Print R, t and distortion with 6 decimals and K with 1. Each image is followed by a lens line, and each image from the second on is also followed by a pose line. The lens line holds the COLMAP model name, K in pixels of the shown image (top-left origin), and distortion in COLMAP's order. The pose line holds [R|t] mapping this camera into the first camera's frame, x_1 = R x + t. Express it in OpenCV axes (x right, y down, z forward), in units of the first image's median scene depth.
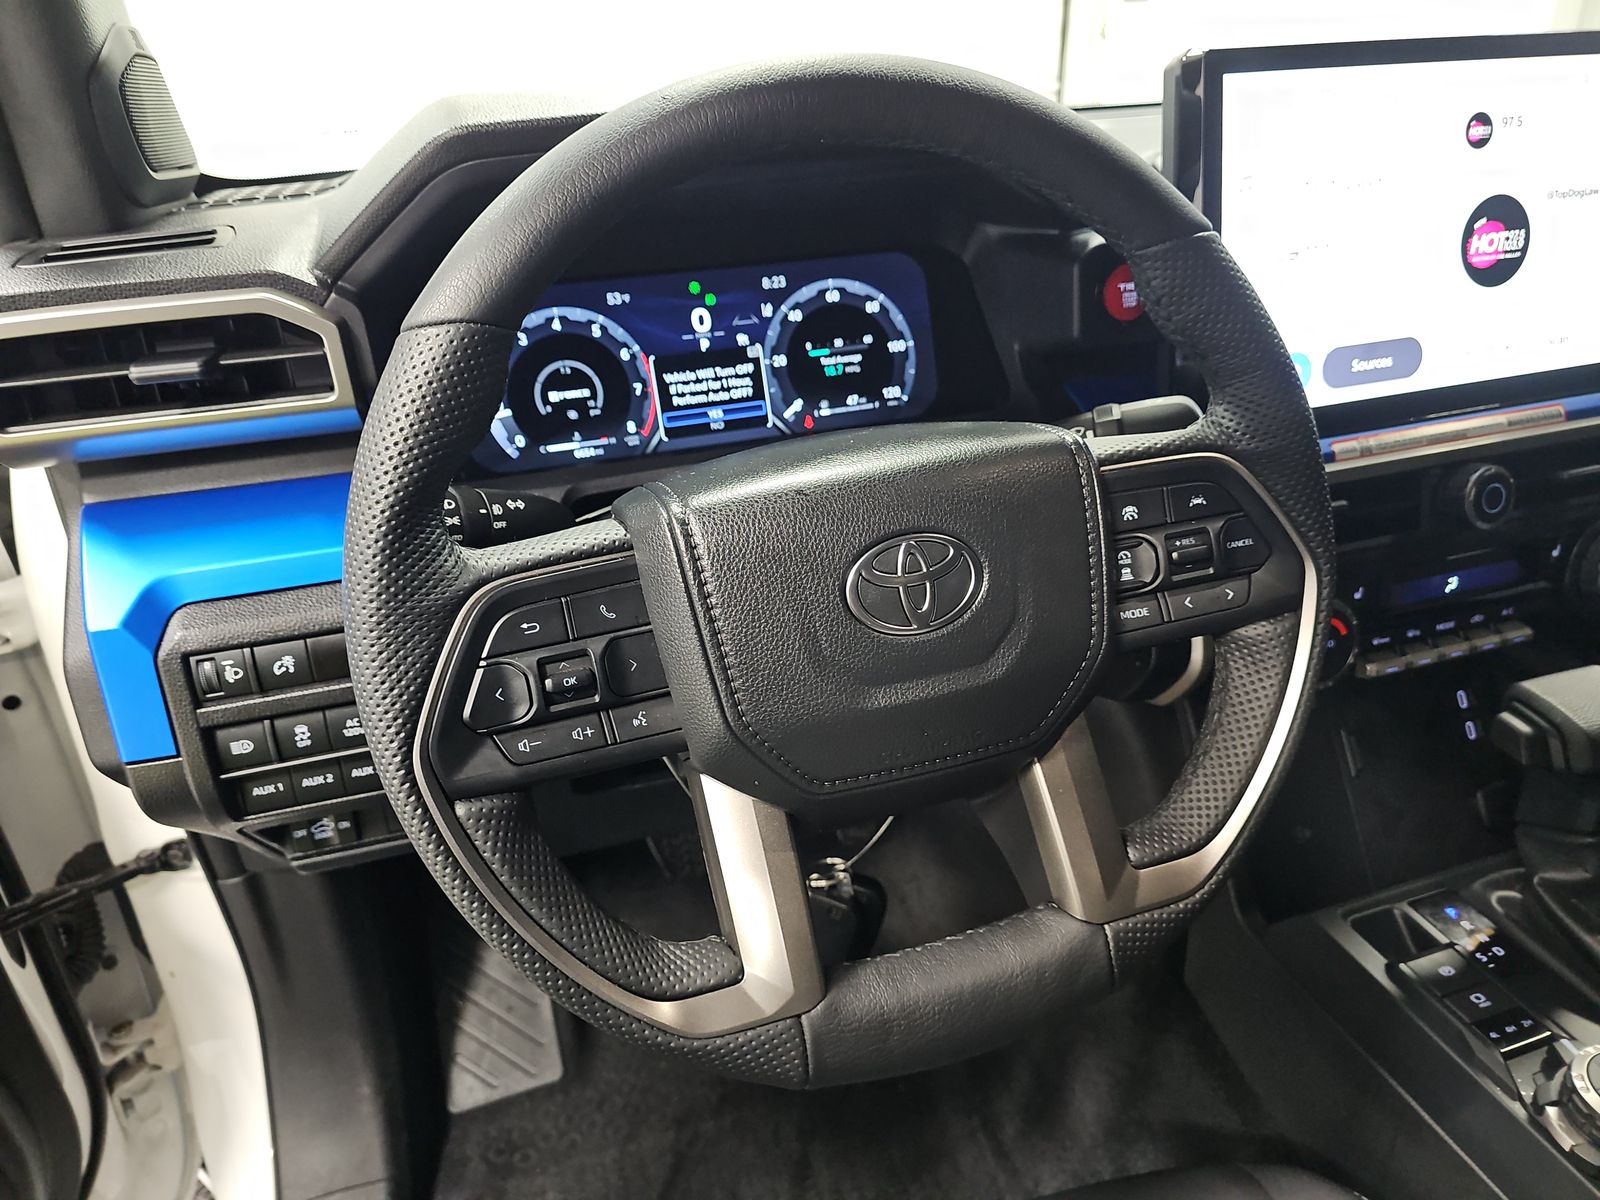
lens RADIAL K [[1124.3, 0, 800.0], [0, 1124.3, 600.0], [0, 0, 1]] dist [0.073845, -0.103067]
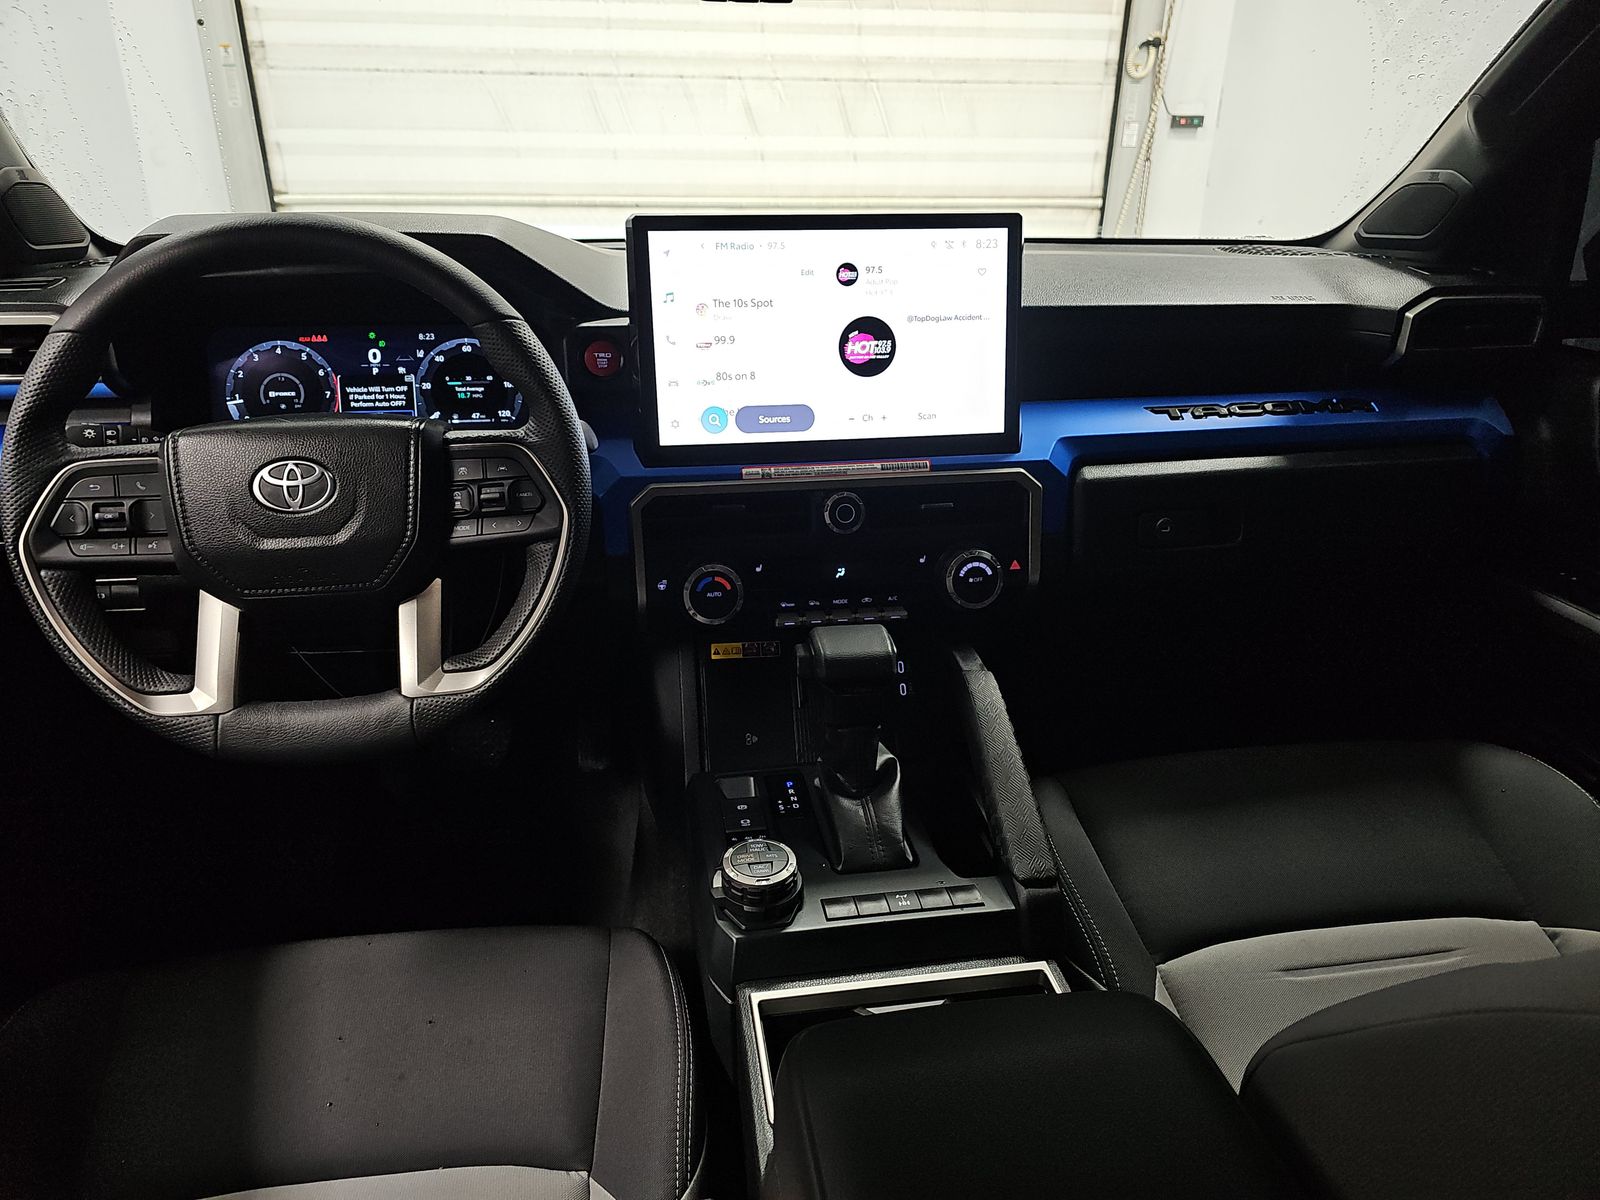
lens RADIAL K [[1097.3, 0, 800.0], [0, 1097.3, 600.0], [0, 0, 1]] dist [0.054386, -0.051553]
pose [[0.985901, 0.104403, -0.130762, 0.741986], [-0.112676, 0.991965, -0.057530, 0.114838], [0.123705, 0.071452, 0.989743, -0.441367]]
